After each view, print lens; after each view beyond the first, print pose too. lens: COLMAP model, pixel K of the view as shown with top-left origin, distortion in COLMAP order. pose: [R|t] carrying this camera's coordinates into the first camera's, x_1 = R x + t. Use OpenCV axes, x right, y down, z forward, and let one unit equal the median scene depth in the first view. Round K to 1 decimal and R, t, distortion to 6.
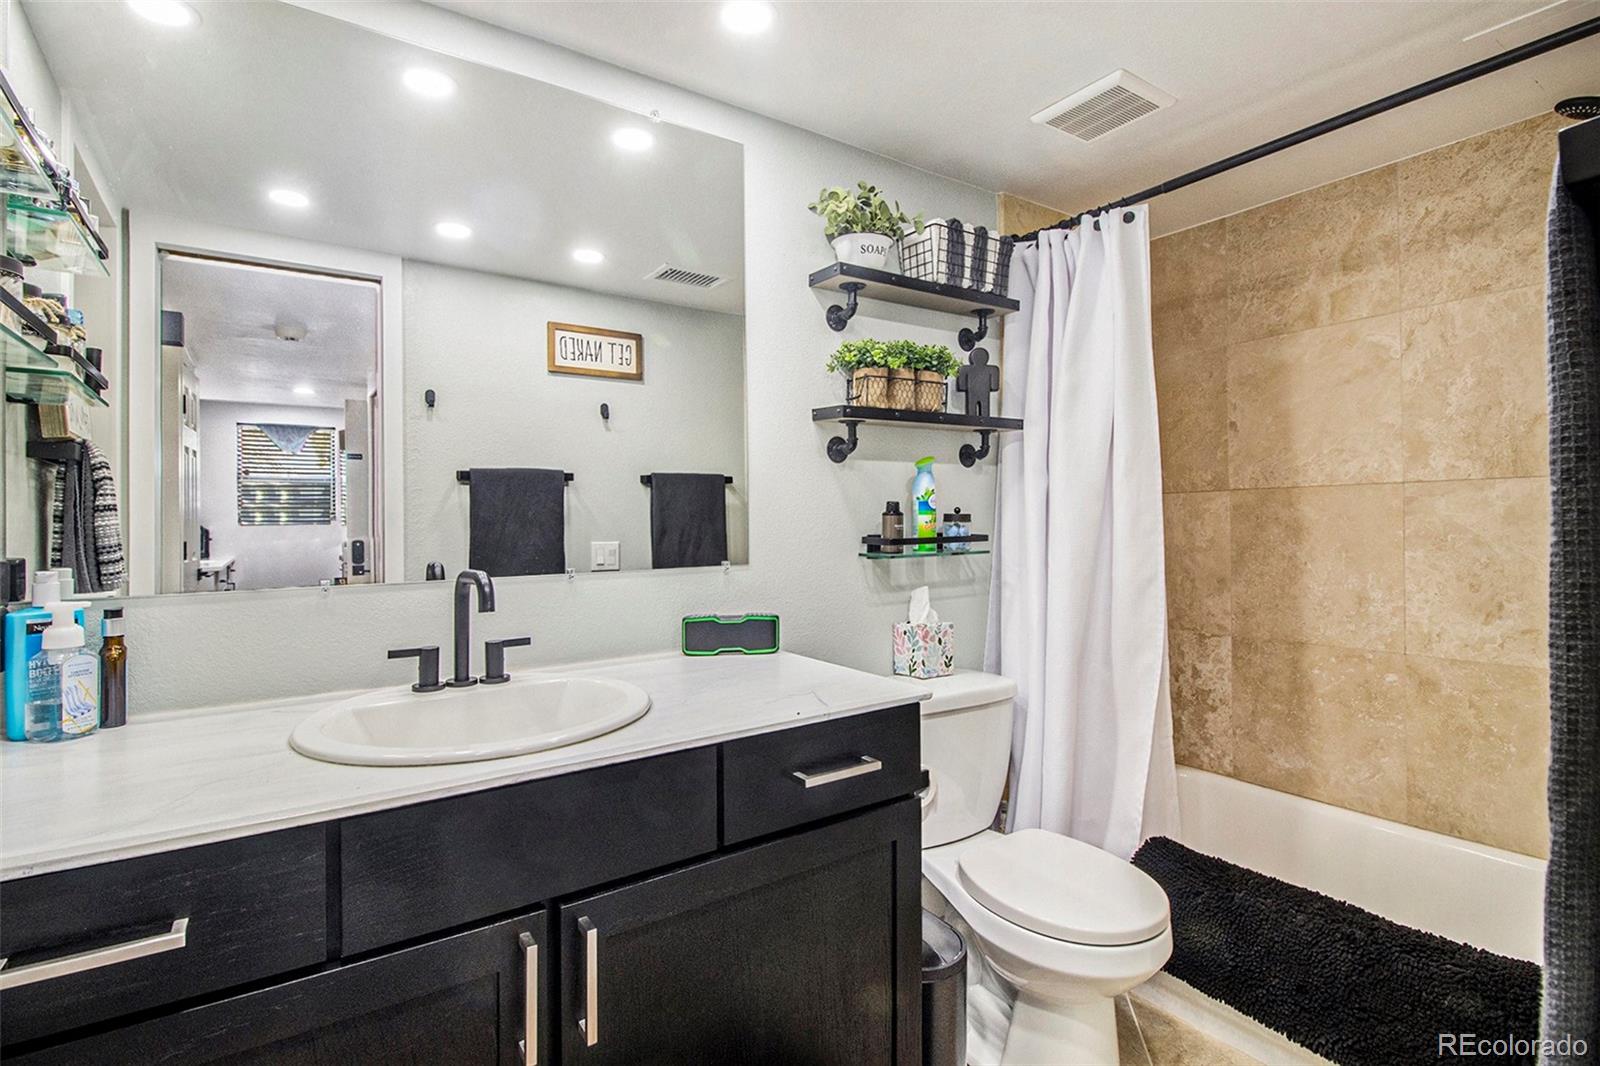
lens RADIAL K [[772.3, 0, 800.3], [0, 772.3, 525.1], [0, 0, 1]] dist [0.000770, -0.006327]
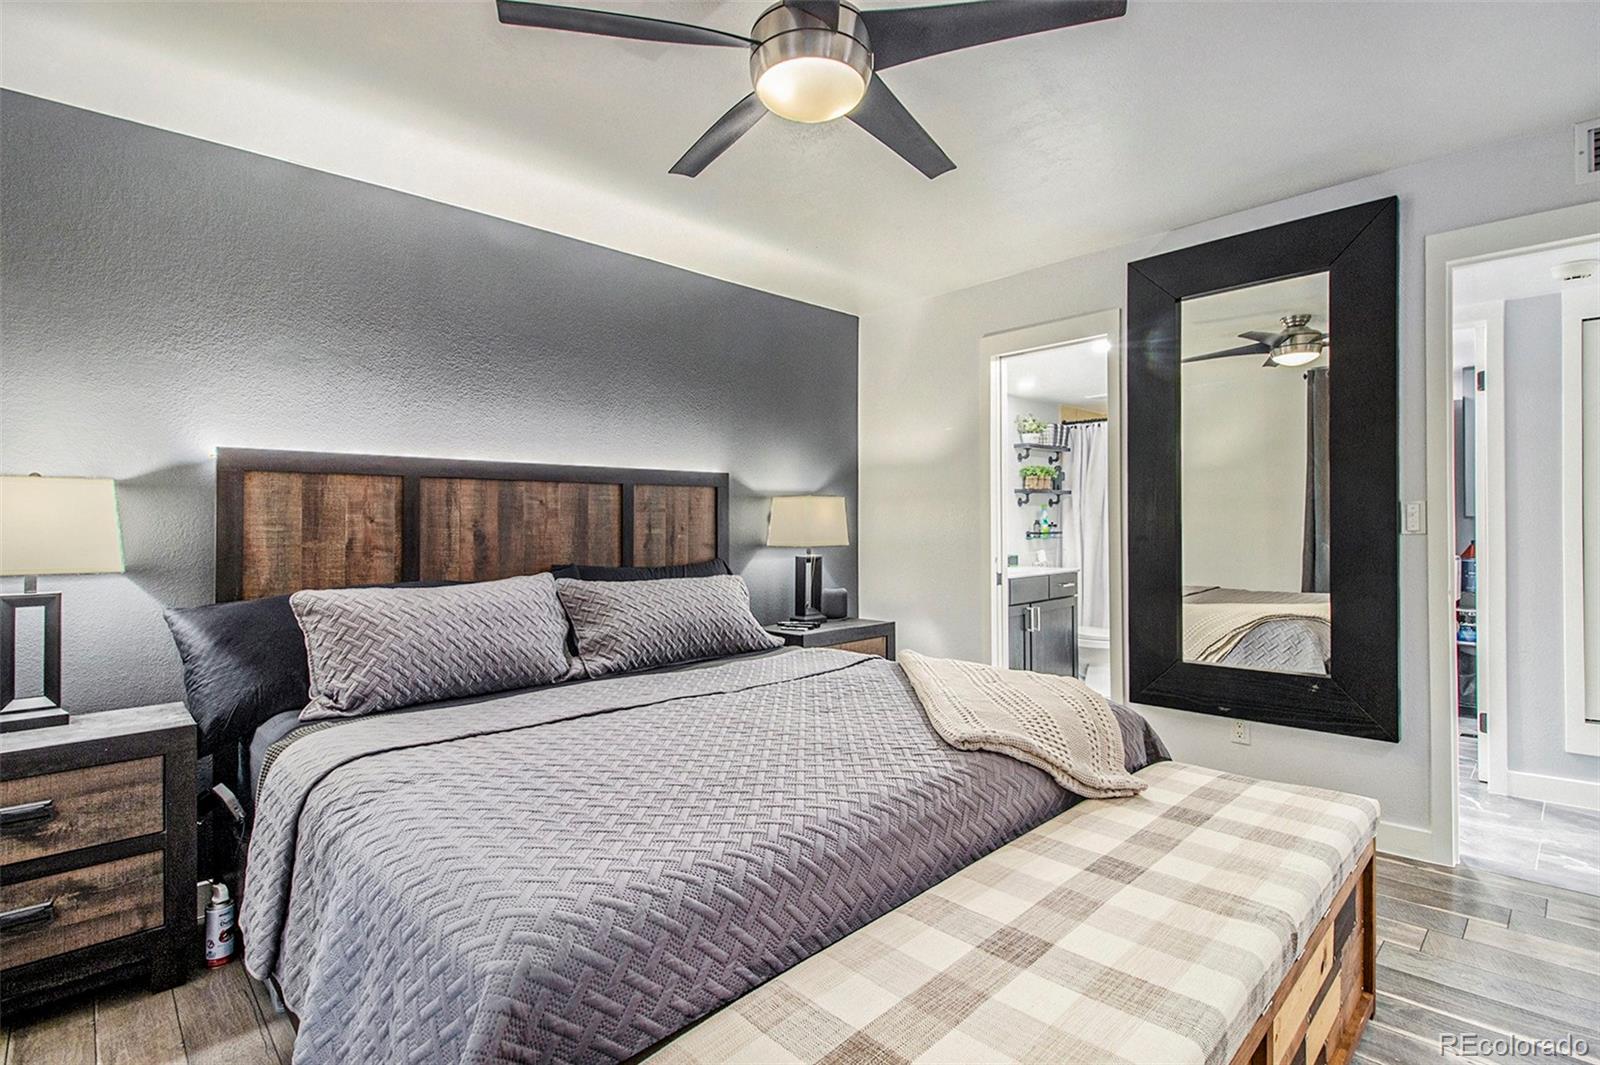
lens RADIAL K [[772.3, 0, 800.4], [0, 772.3, 530.7], [0, 0, 1]] dist [0.000770, -0.006327]
pose [[0.987516, 0.001530, 0.157510, -1.252578], [-0.000914, 0.999992, -0.003981, 0.023989], [-0.157515, 0.003788, 0.987509, -1.800667]]
